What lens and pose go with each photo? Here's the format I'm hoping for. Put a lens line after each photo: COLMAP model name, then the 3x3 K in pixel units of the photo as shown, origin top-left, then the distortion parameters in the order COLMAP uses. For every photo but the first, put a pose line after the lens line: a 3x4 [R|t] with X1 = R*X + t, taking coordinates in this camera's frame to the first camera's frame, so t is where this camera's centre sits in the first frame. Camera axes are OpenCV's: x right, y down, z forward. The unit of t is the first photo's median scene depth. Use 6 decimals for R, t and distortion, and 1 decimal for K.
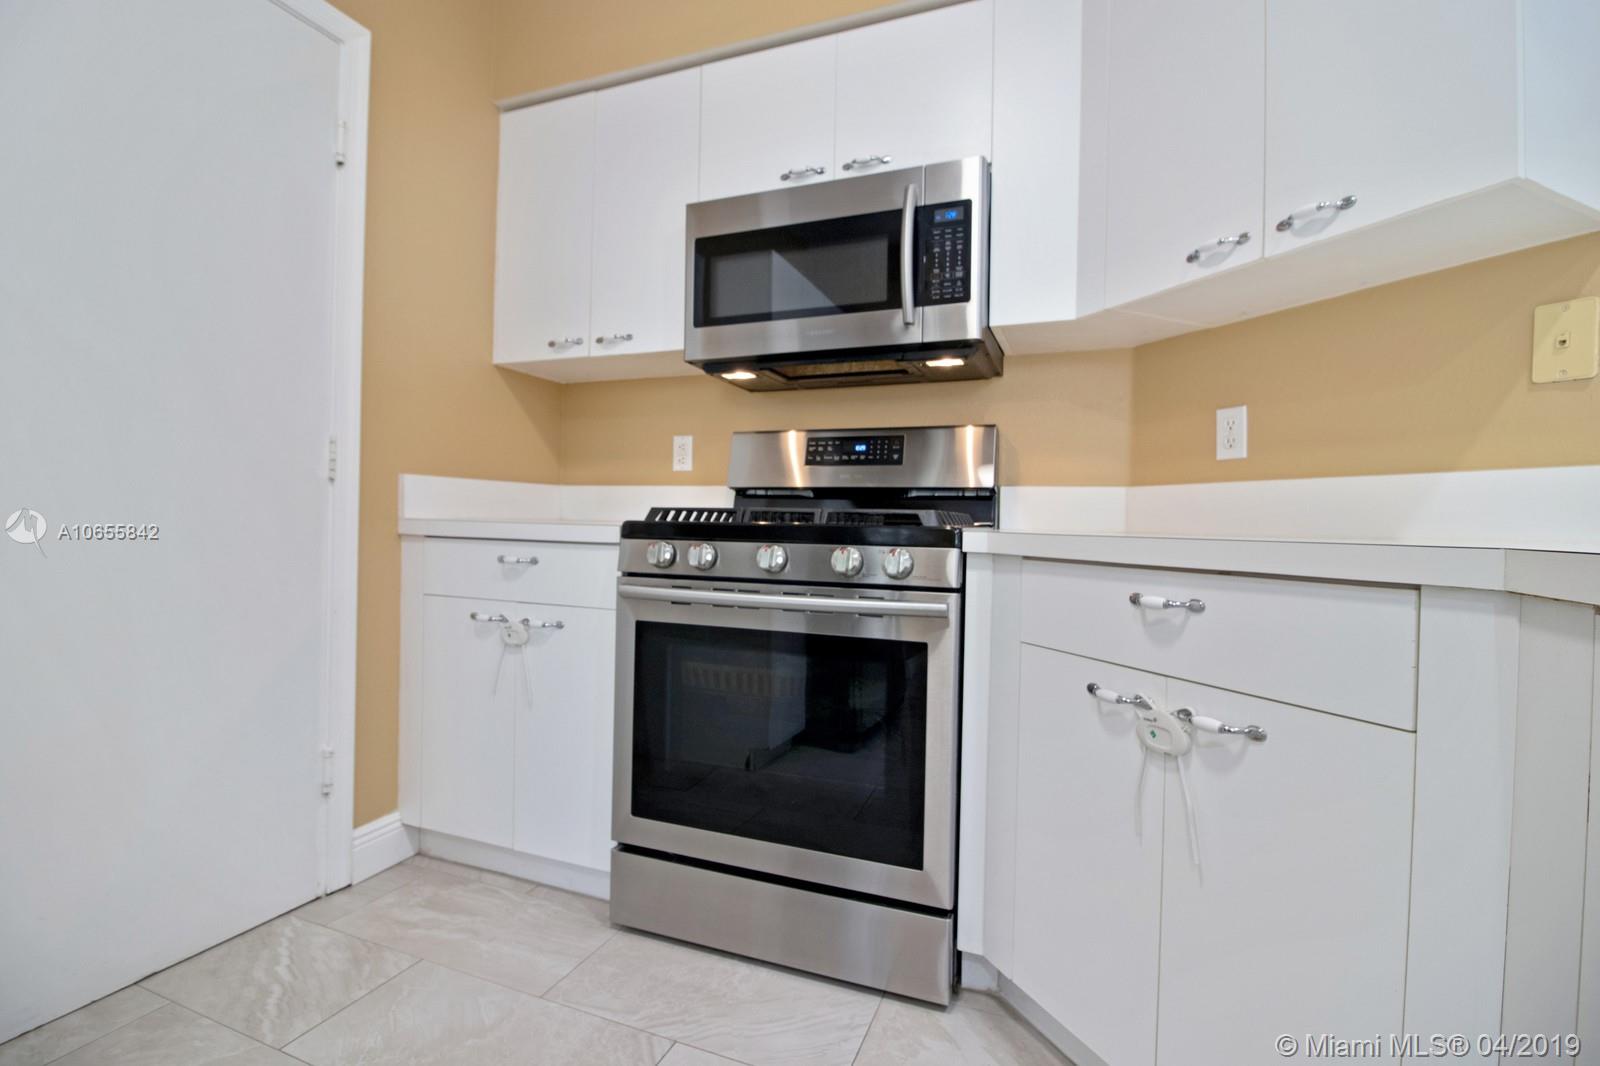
lens RADIAL K [[740.0, 0, 800.1], [0, 740.0, 525.6], [0, 0, 1]] dist [-0.002209, -0.011244]
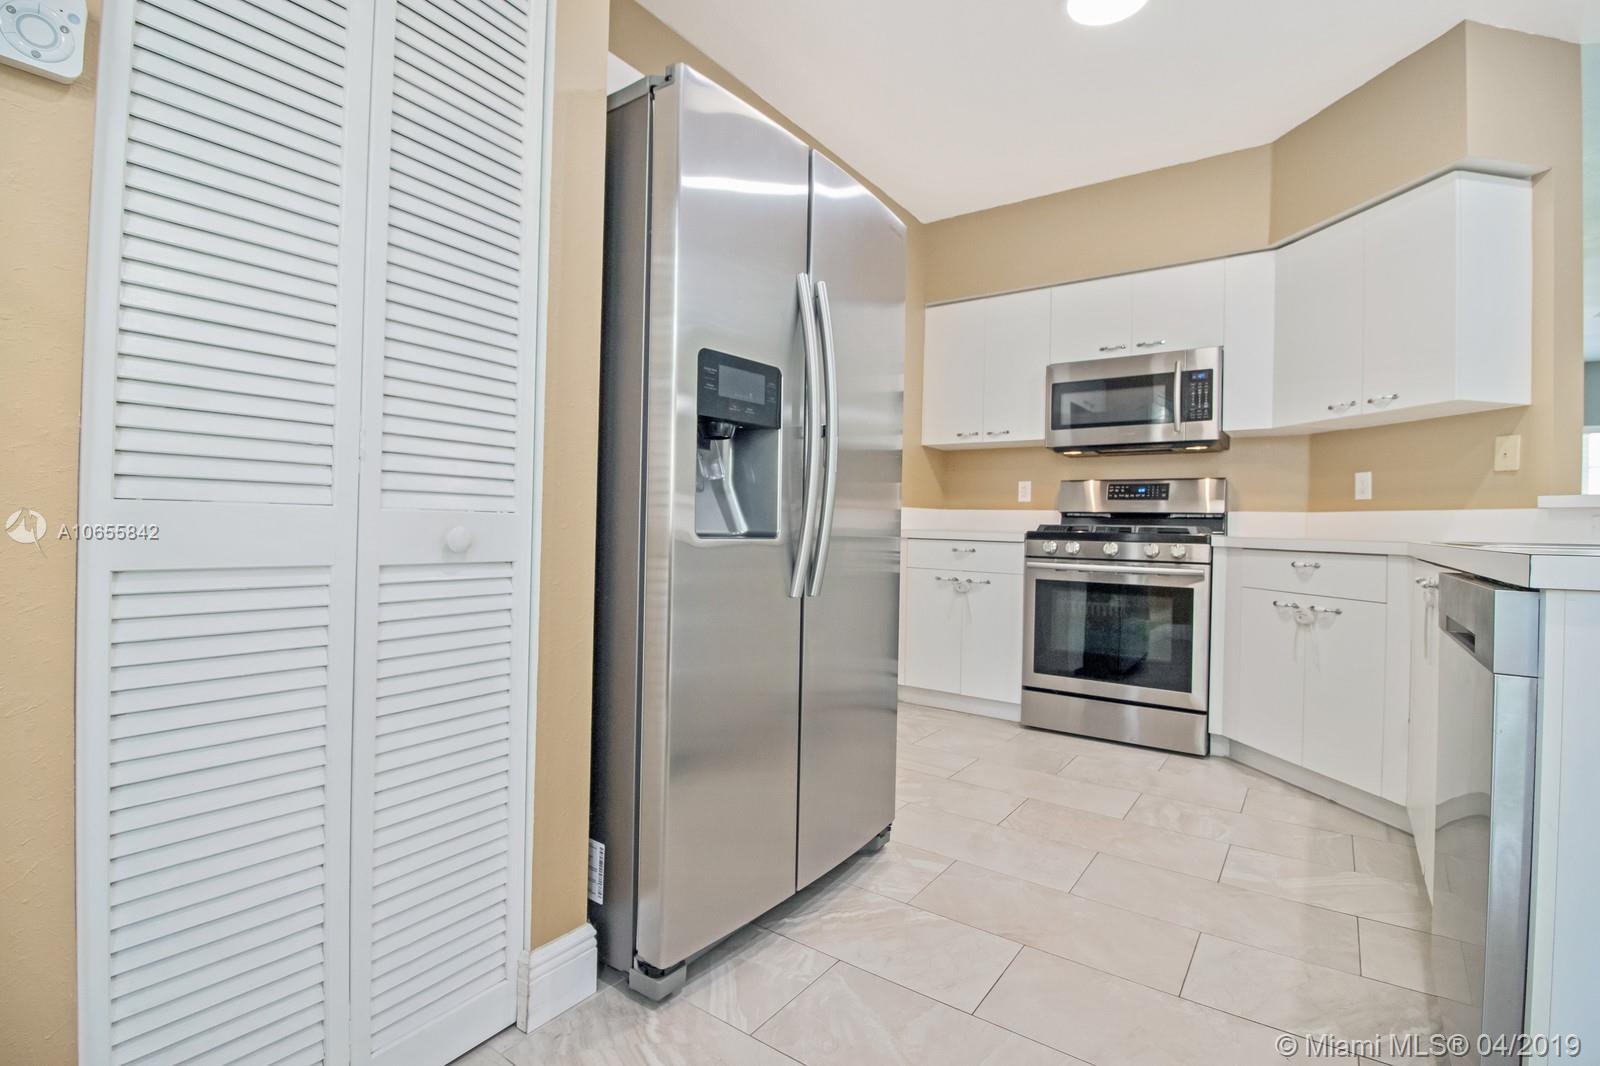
lens RADIAL K [[740.0, 0, 800.1], [0, 740.0, 525.6], [0, 0, 1]] dist [-0.002209, -0.011244]
pose [[0.970087, 0.000095, -0.242758, -0.356170], [-0.001883, 0.999973, -0.007135, -0.005563], [0.242750, 0.007379, 0.970061, -1.168698]]
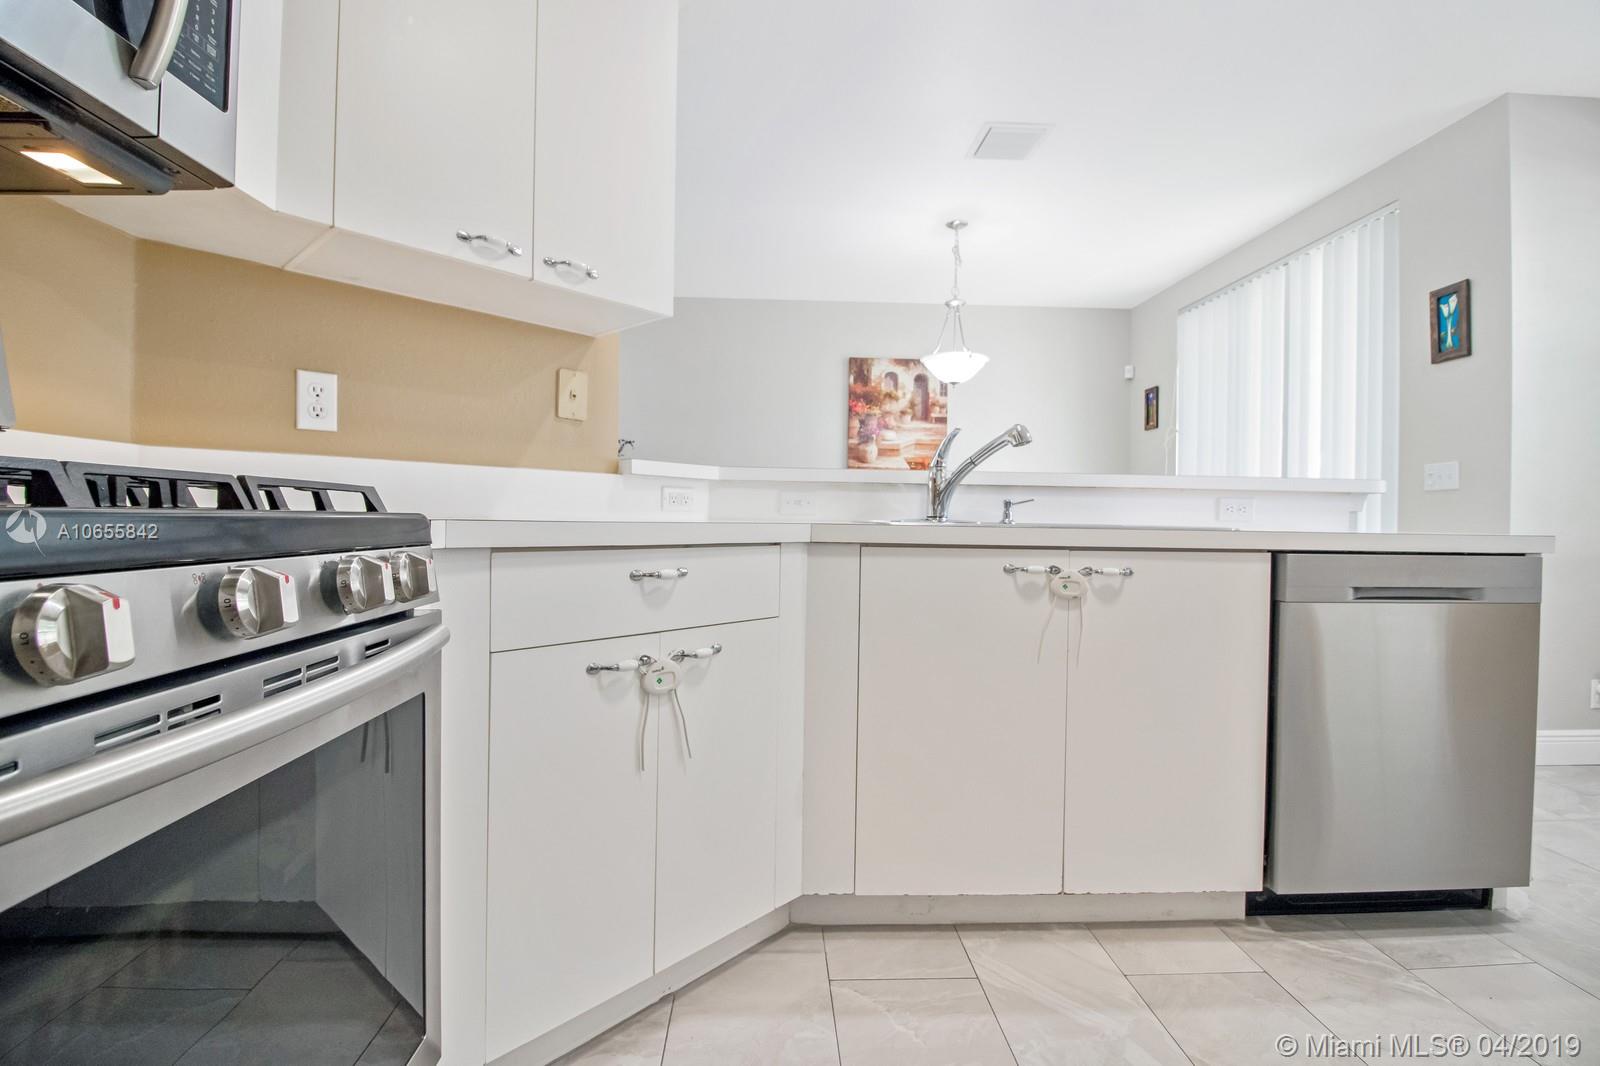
lens RADIAL K [[740.0, 0, 800.1], [0, 740.0, 525.6], [0, 0, 1]] dist [-0.002209, -0.011244]
pose [[-0.408729, -0.035297, 0.911973, -0.466995], [-0.020667, 0.999354, 0.029416, -0.012155], [-0.912422, -0.006825, -0.409194, 0.814672]]
